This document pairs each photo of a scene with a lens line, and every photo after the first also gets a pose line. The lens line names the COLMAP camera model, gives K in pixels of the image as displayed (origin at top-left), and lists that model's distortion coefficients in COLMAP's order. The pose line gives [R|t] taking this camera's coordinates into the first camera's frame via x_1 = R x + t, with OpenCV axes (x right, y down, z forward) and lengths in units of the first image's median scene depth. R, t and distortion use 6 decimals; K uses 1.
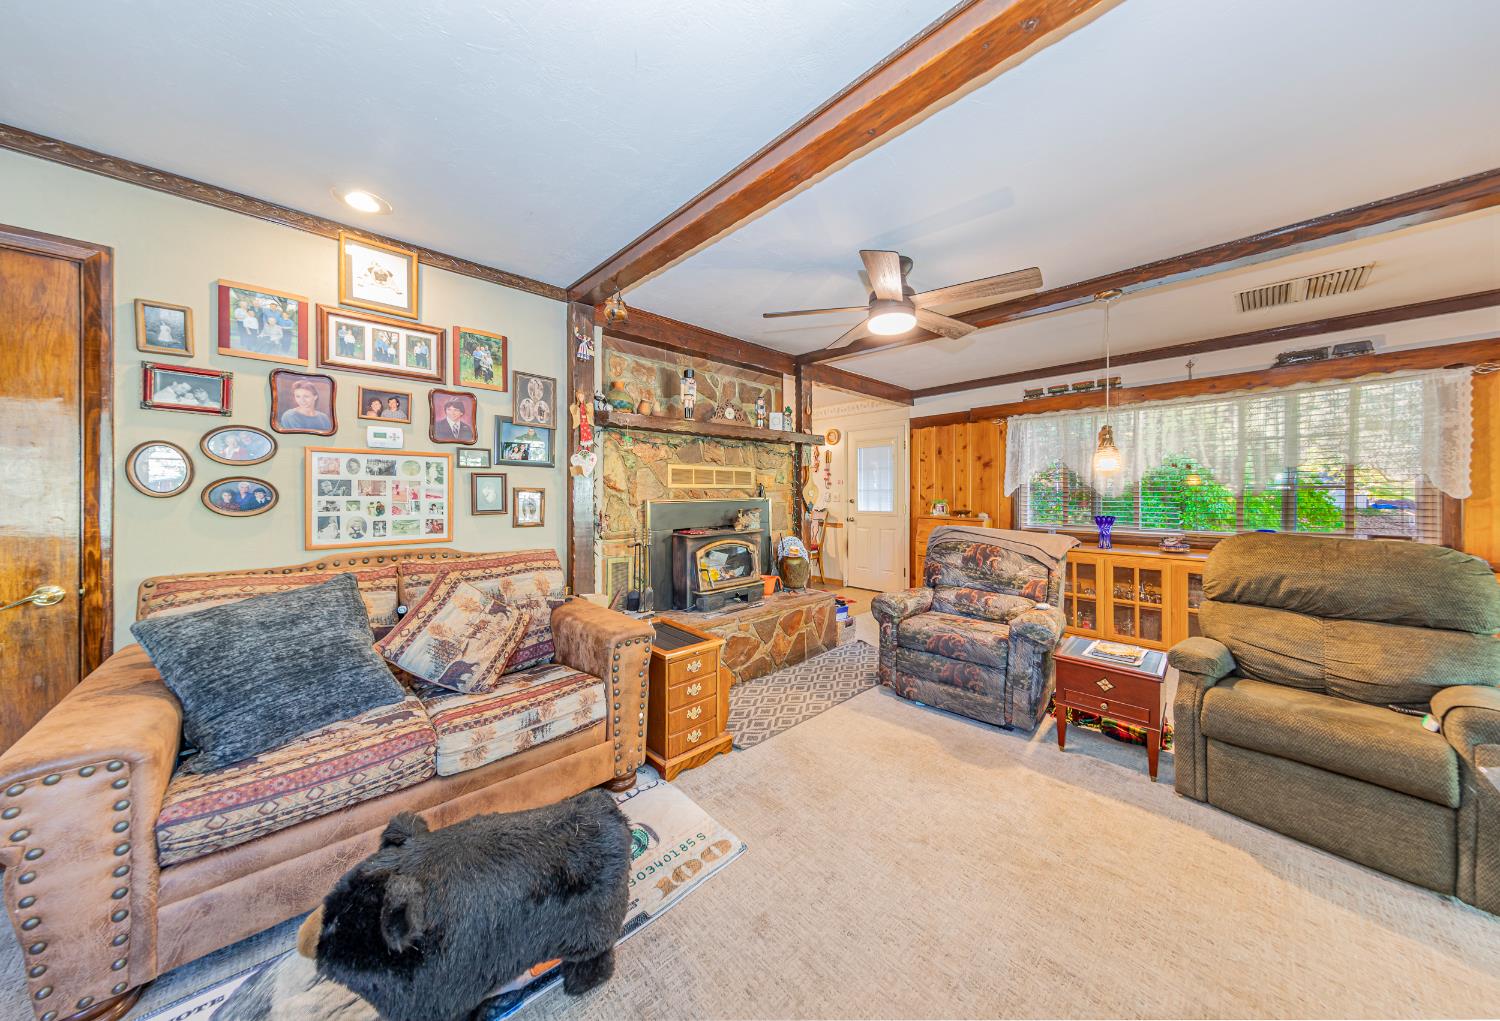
lens RADIAL K [[481.6, 0, 744.9], [0, 481.6, 495.1], [0, 0, 1]] dist [0.002248, 0.000028]
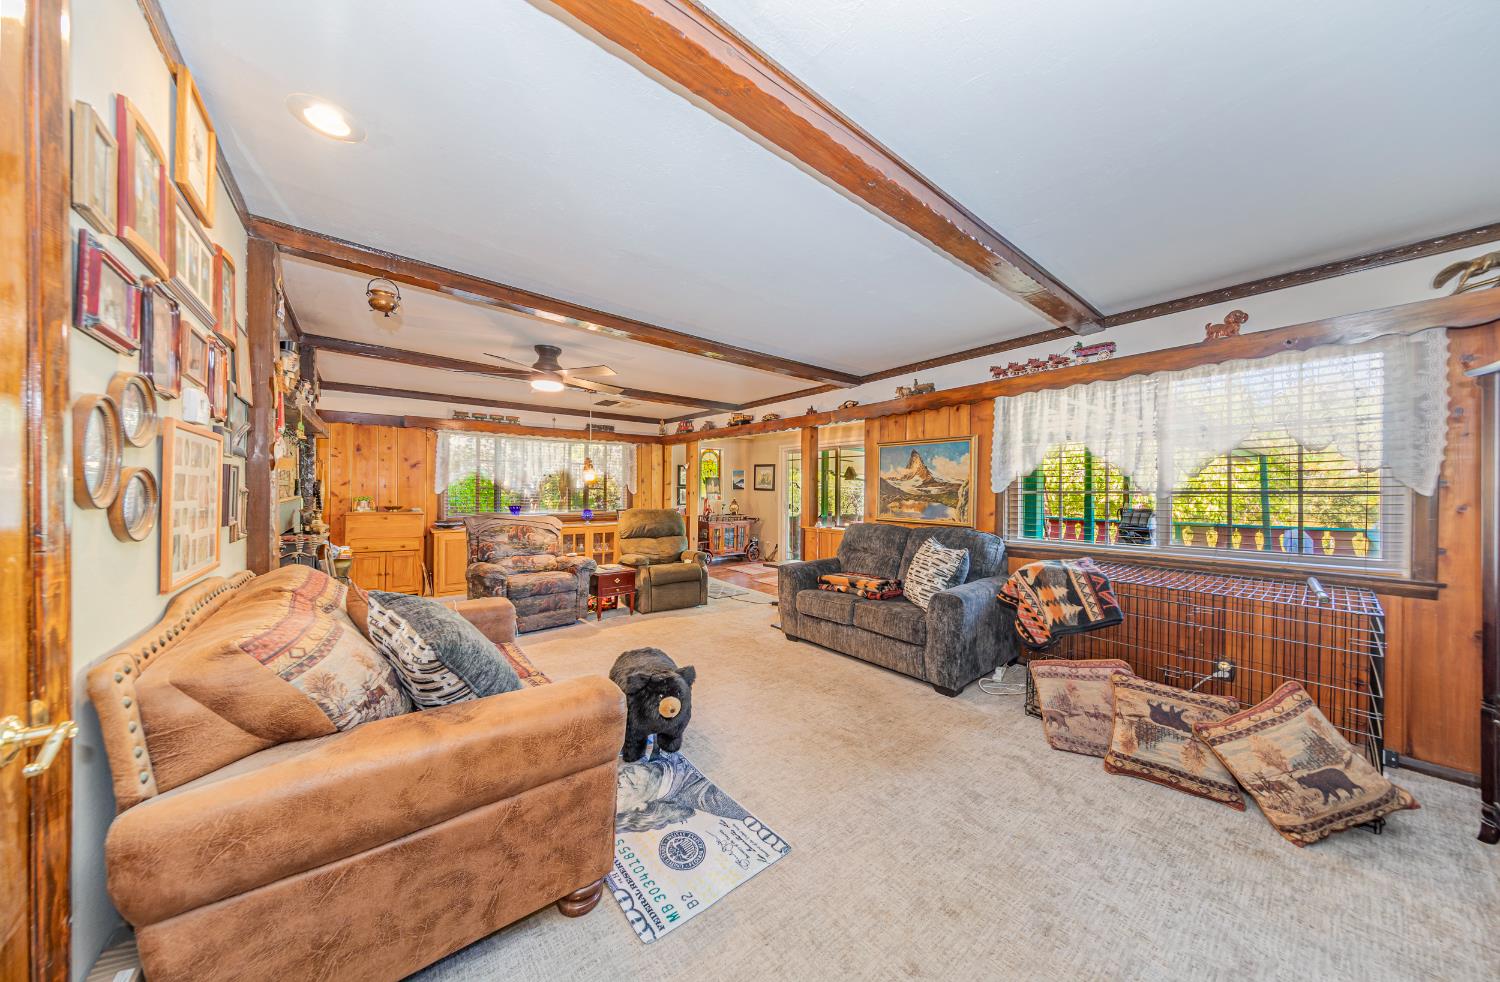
lens RADIAL K [[484.1, 0, 752.6], [0, 484.1, 493.8], [0, 0, 1]] dist [0.000094, -0.000006]
pose [[0.068476, -0.004769, 0.997641, -1.256575], [-0.003854, 0.999980, 0.005045, -0.010524], [-0.997645, -0.004191, 0.068456, 0.221963]]
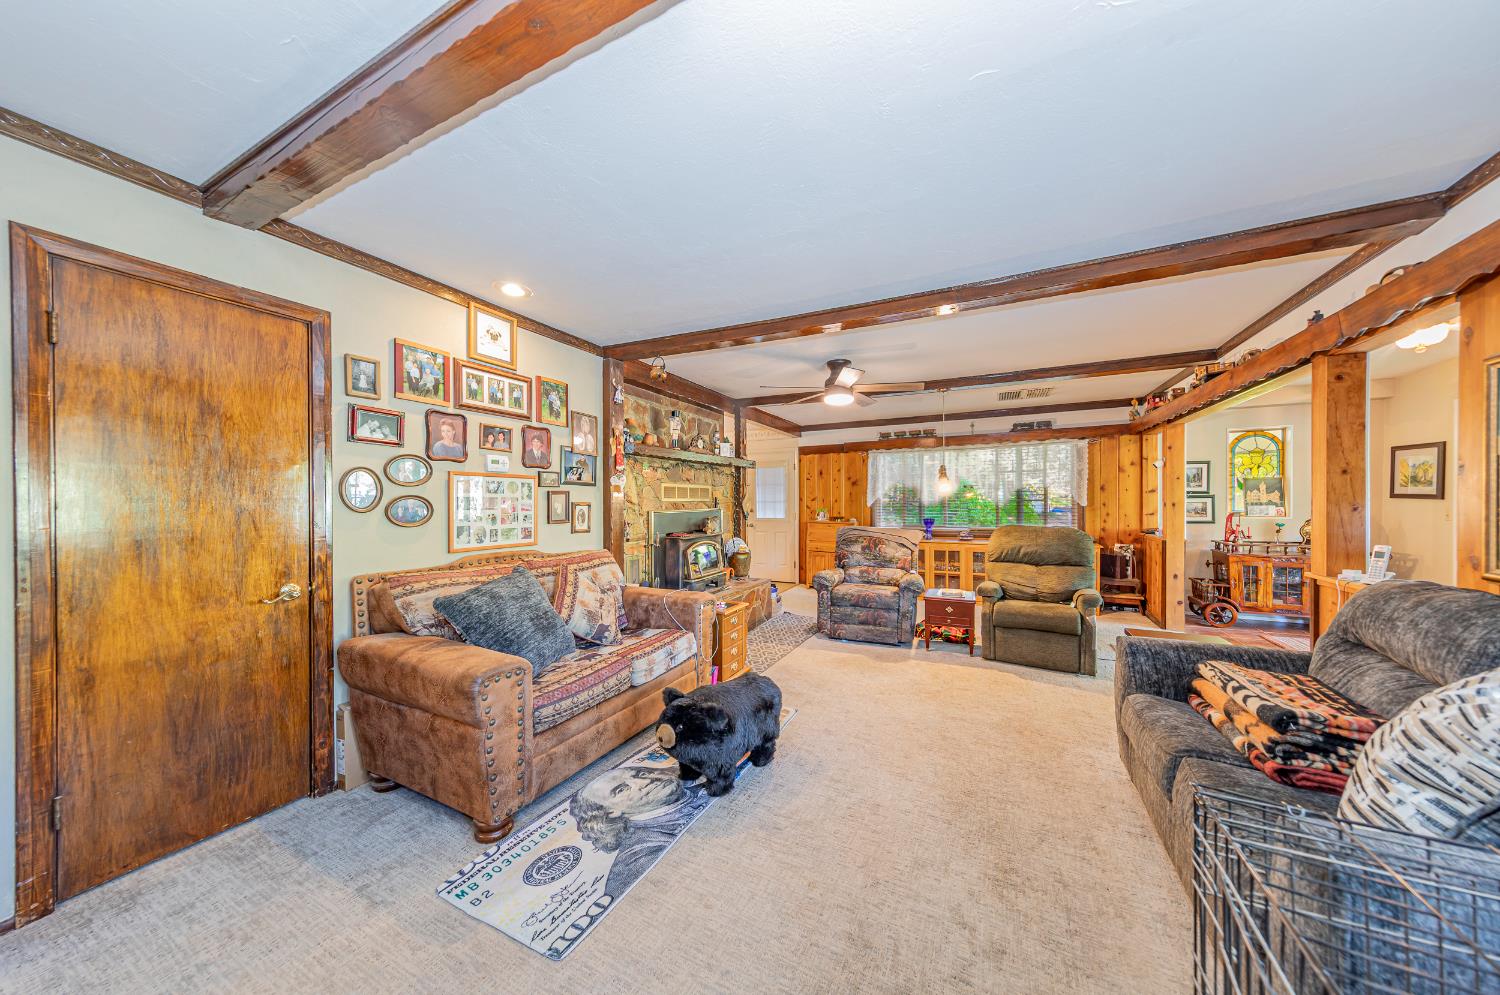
lens RADIAL K [[473.4, 0, 755.1], [0, 473.4, 505.3], [0, 0, 1]] dist [0.001026, 0.000142]
pose [[0.936714, -0.005549, 0.350053, -0.514624], [0.005399, 0.999984, 0.001405, -0.007239], [-0.350055, 0.000574, 0.936729, -0.382039]]
